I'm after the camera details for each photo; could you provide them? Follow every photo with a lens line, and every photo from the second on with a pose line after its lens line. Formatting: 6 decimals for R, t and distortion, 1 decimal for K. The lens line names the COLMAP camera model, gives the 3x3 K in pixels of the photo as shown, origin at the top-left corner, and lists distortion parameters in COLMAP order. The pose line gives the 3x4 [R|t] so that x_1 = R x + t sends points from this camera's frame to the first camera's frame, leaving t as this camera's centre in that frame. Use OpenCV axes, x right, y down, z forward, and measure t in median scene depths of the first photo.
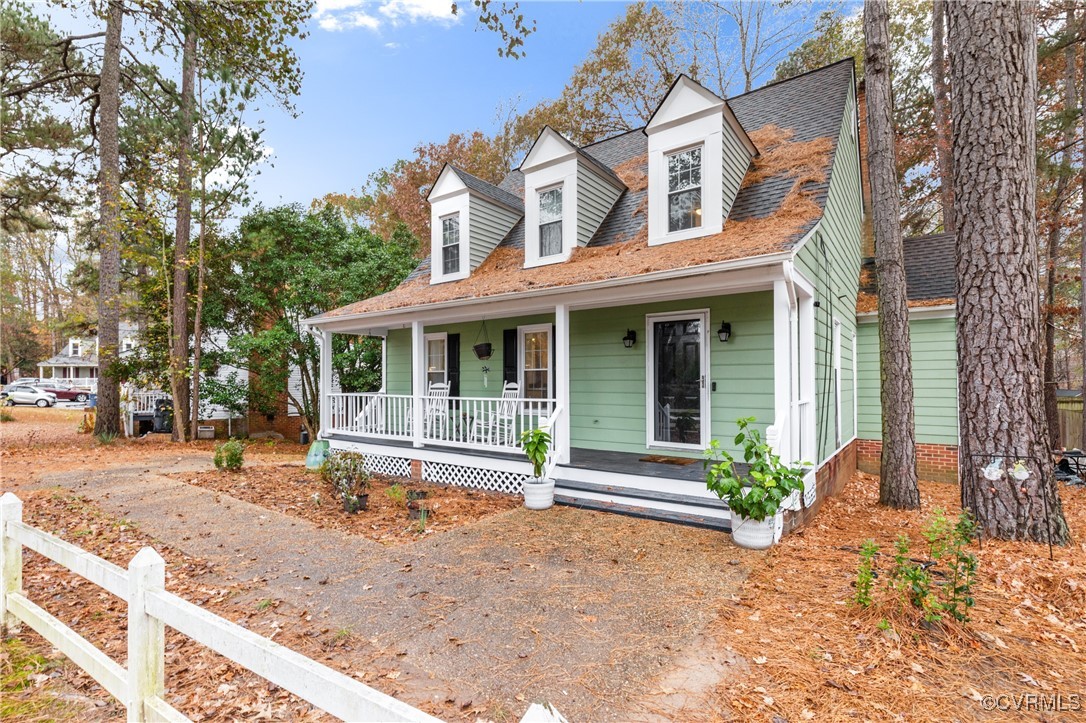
lens RADIAL K [[494.1, 0, 556.2], [0, 494.1, 379.1], [0, 0, 1]] dist [0.002288, 0.000900]
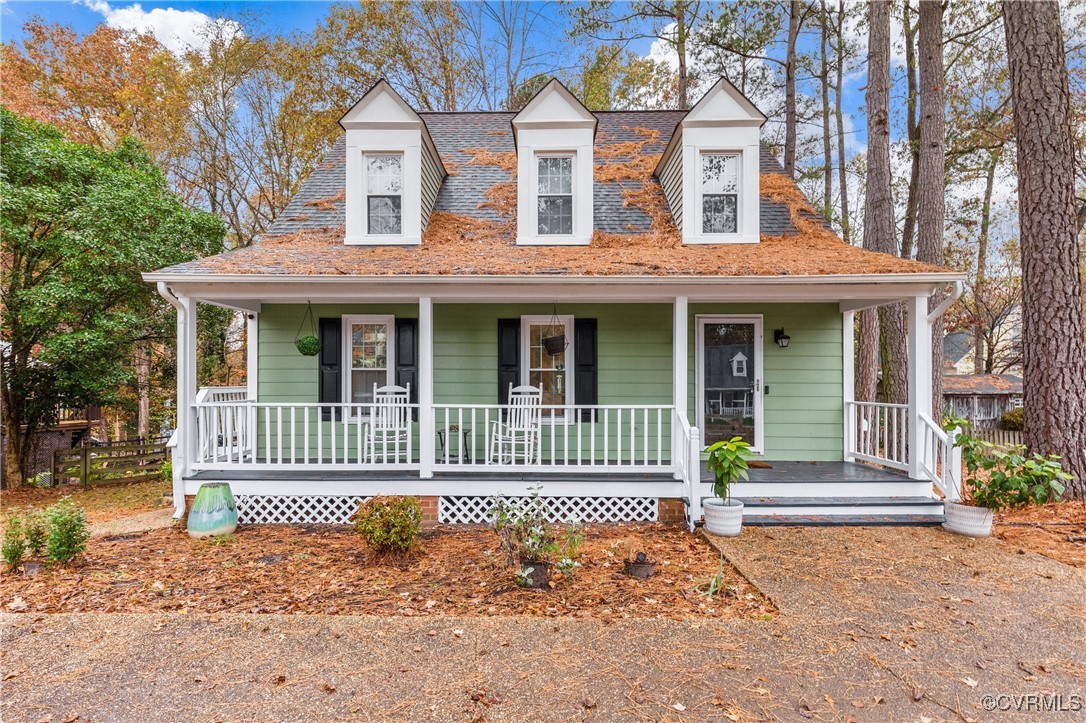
lens RADIAL K [[470.5, 0, 553.9], [0, 470.5, 395.1], [0, 0, 1]] dist [-0.012223, -0.000661]
pose [[0.824253, -0.008132, 0.566163, -0.592259], [-0.008114, 0.999625, 0.026171, 0.003347], [-0.566163, -0.026165, 0.823878, 0.417998]]
